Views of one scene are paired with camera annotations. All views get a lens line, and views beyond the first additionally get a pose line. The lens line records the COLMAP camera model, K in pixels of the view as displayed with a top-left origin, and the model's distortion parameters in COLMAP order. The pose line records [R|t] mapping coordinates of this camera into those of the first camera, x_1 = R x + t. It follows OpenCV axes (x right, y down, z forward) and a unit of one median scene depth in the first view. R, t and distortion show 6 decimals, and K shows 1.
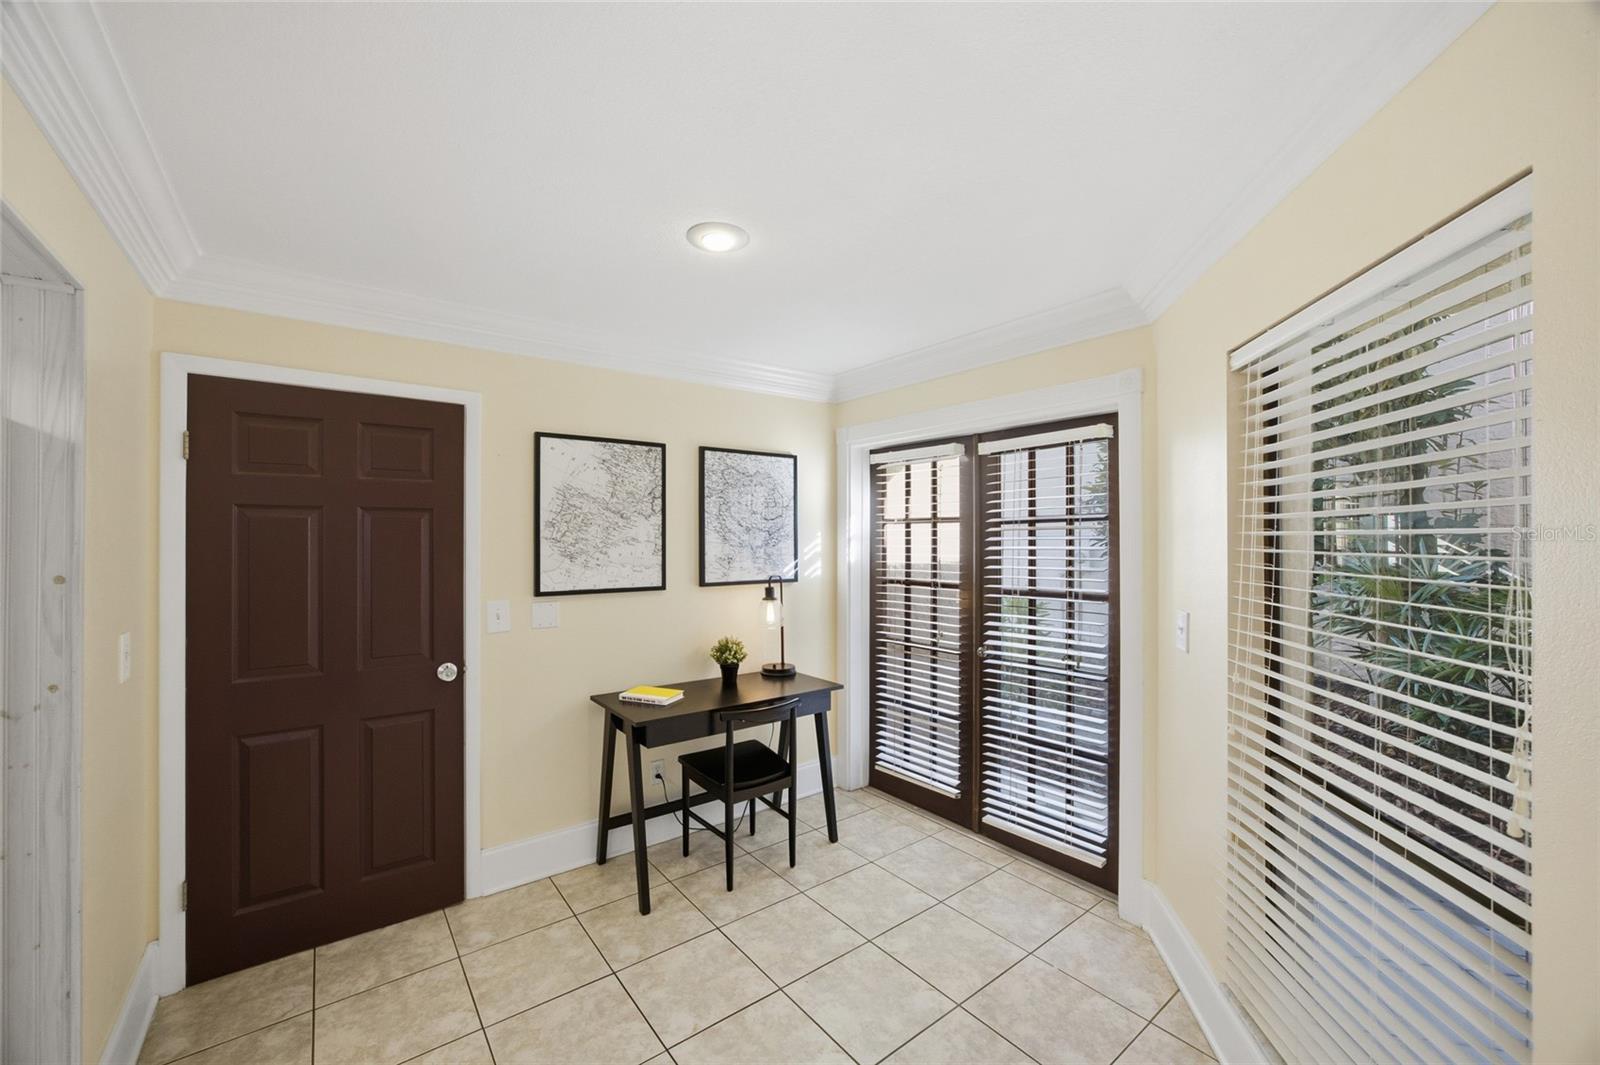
lens RADIAL K [[624.1, 0, 807.2], [0, 624.1, 546.9], [0, 0, 1]] dist [-0.011413, 0.003739]
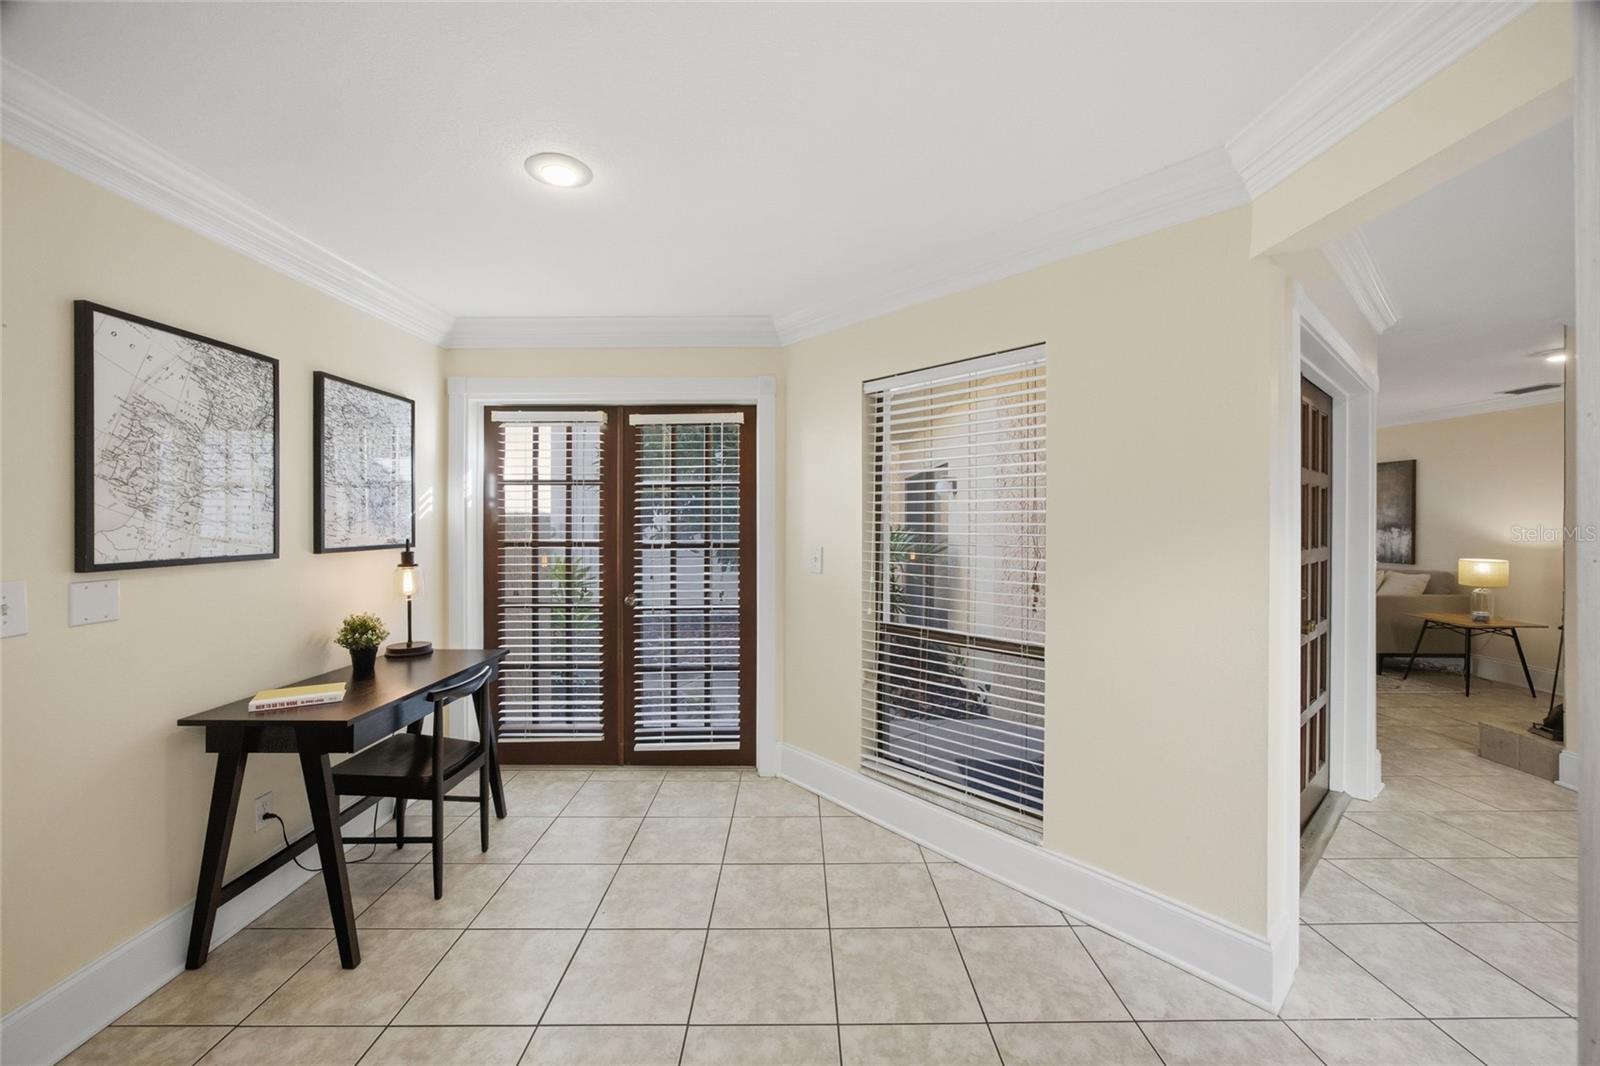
lens RADIAL K [[624.1, 0, 798.5], [0, 624.1, 522.7], [0, 0, 1]] dist [-0.011413, 0.003739]
pose [[0.615906, -0.003948, 0.787810, -0.407067], [0.012030, 0.999918, -0.004394, 0.036160], [-0.787728, 0.012184, 0.615903, 0.062750]]
